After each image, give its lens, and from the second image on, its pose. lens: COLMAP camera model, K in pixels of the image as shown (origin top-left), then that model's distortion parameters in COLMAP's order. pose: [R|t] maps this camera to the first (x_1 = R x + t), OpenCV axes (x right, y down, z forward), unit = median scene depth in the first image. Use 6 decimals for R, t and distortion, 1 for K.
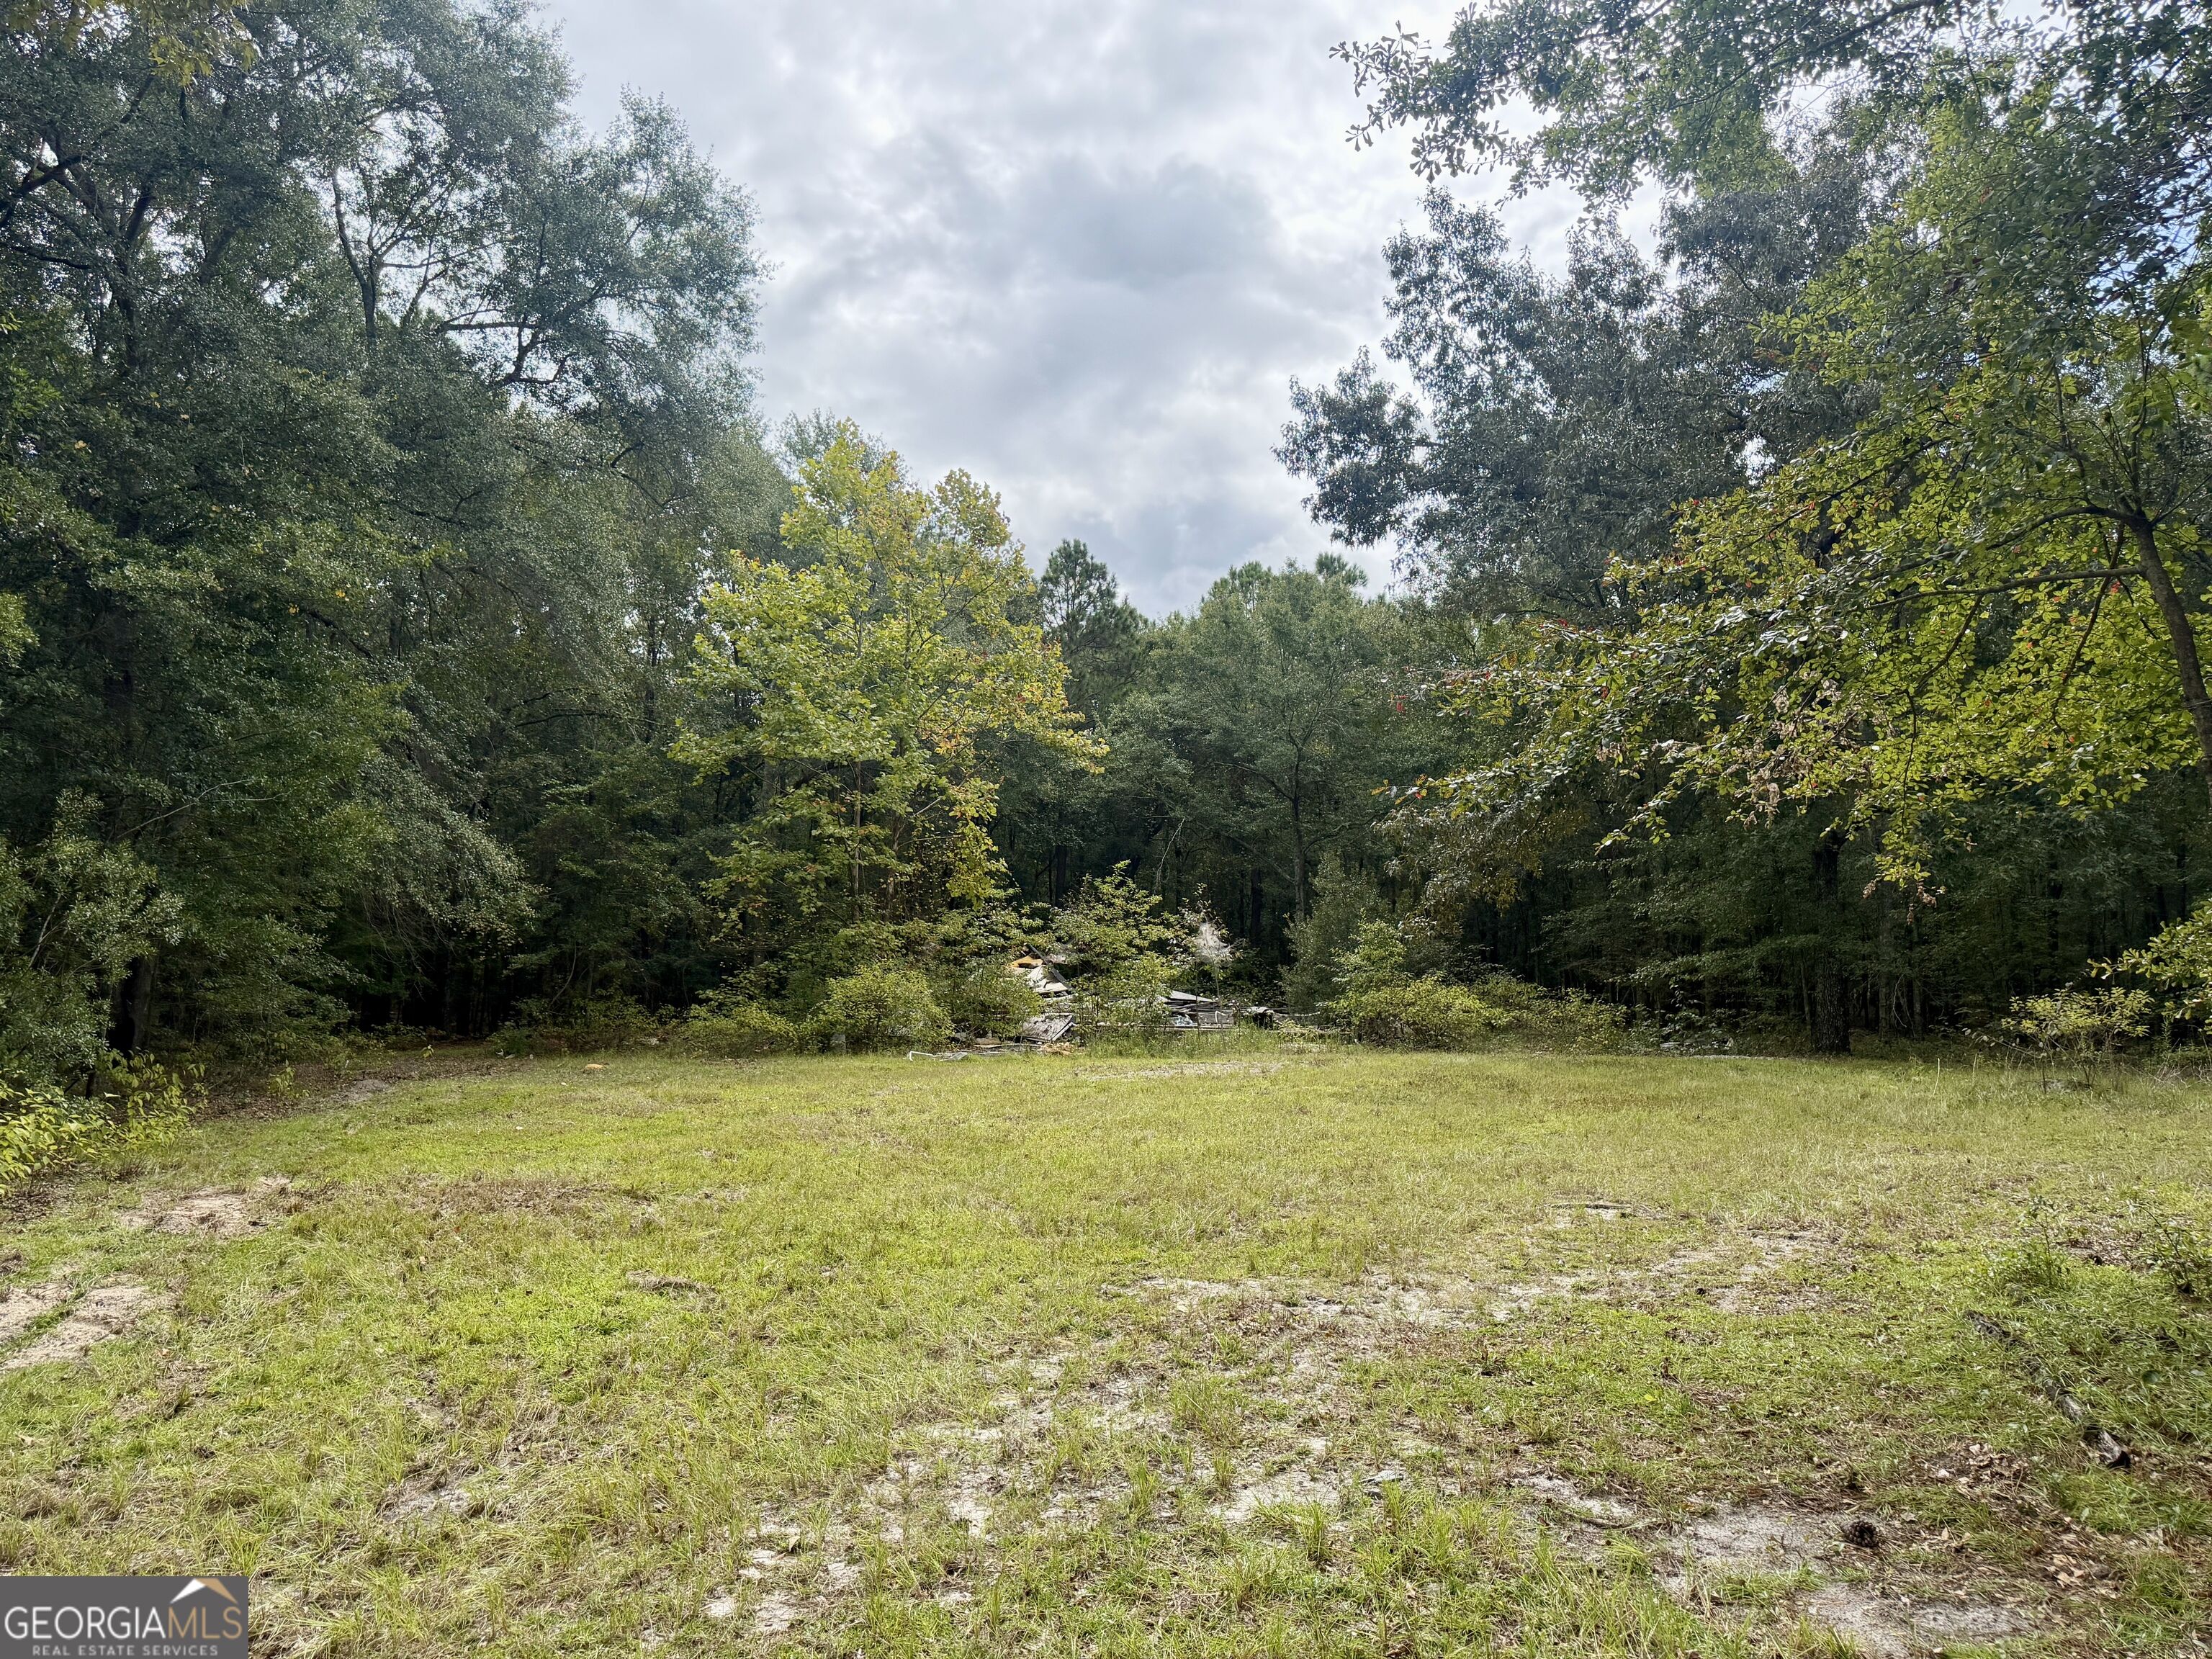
lens RADIAL K [[1568.2, 0, 1106.0], [0, 1568.2, 829.5], [0, 0, 1]] dist [-0.000548, 0.000947]
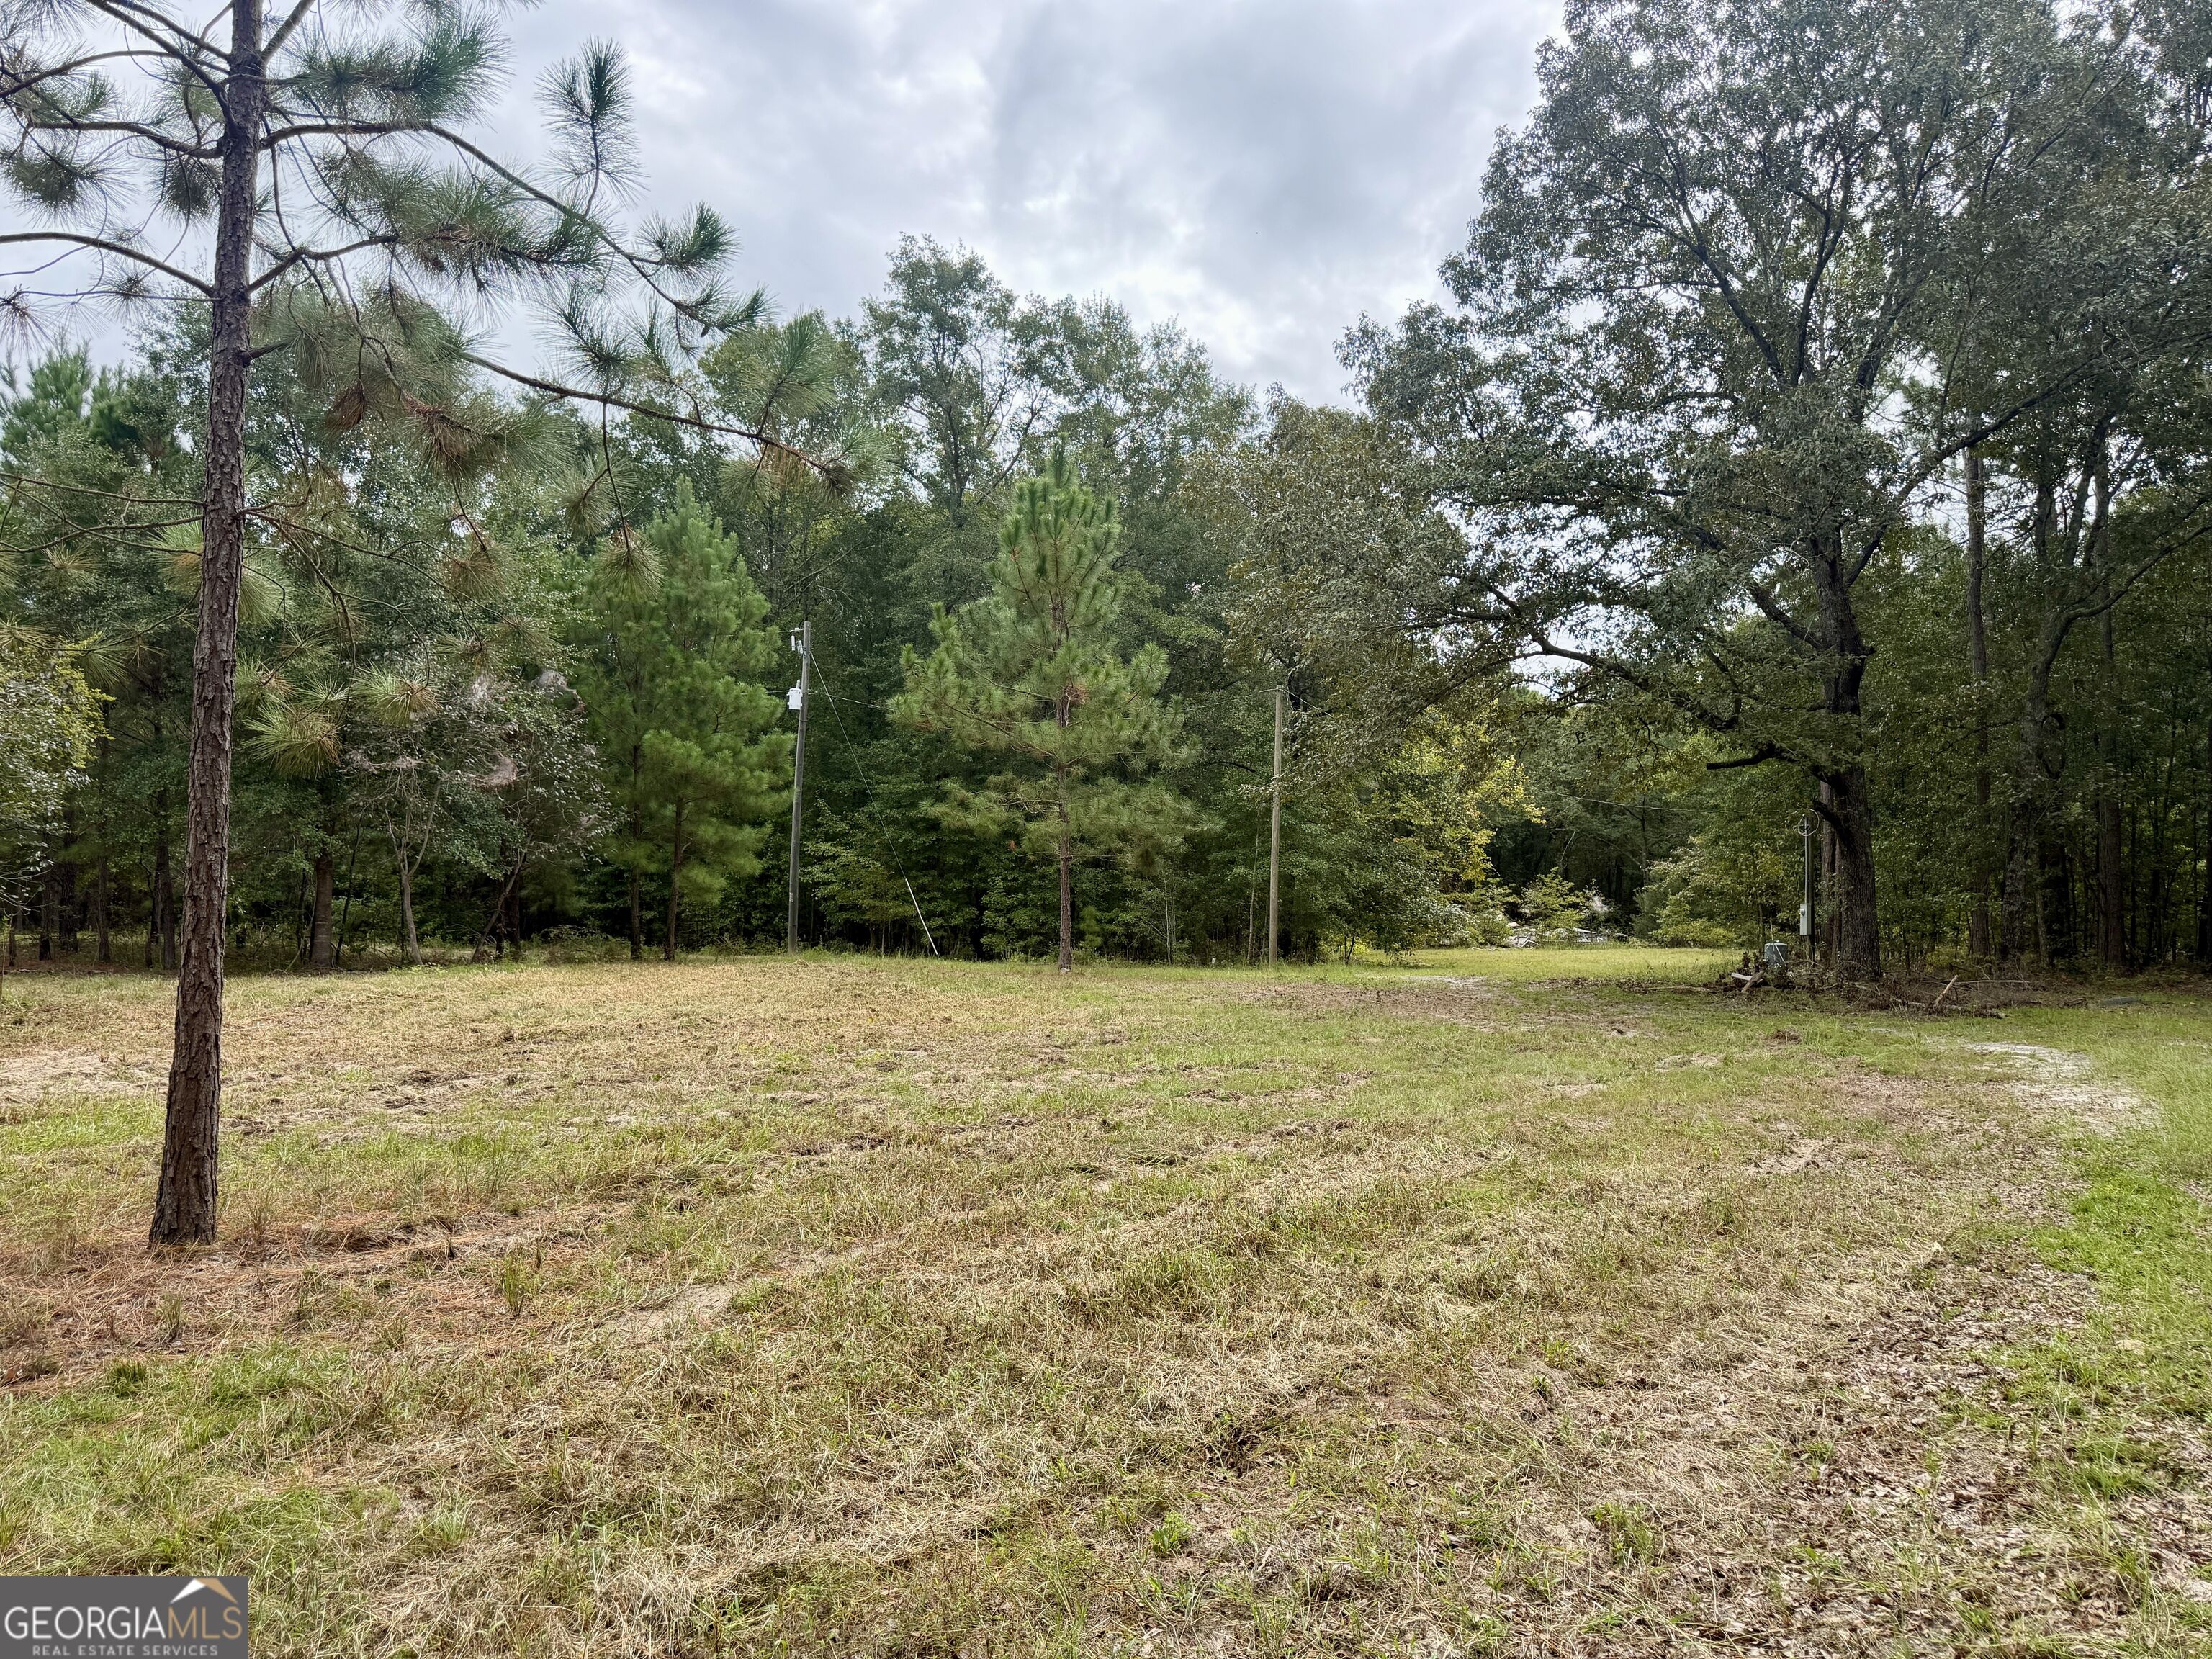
lens RADIAL K [[1568.2, 0, 1106.0], [0, 1568.2, 829.5], [0, 0, 1]] dist [-0.000548, 0.000947]
pose [[0.974110, -0.006430, -0.225982, -0.108001], [0.013367, 0.999485, 0.029182, -0.107138], [0.225678, -0.031447, 0.973694, -1.311265]]
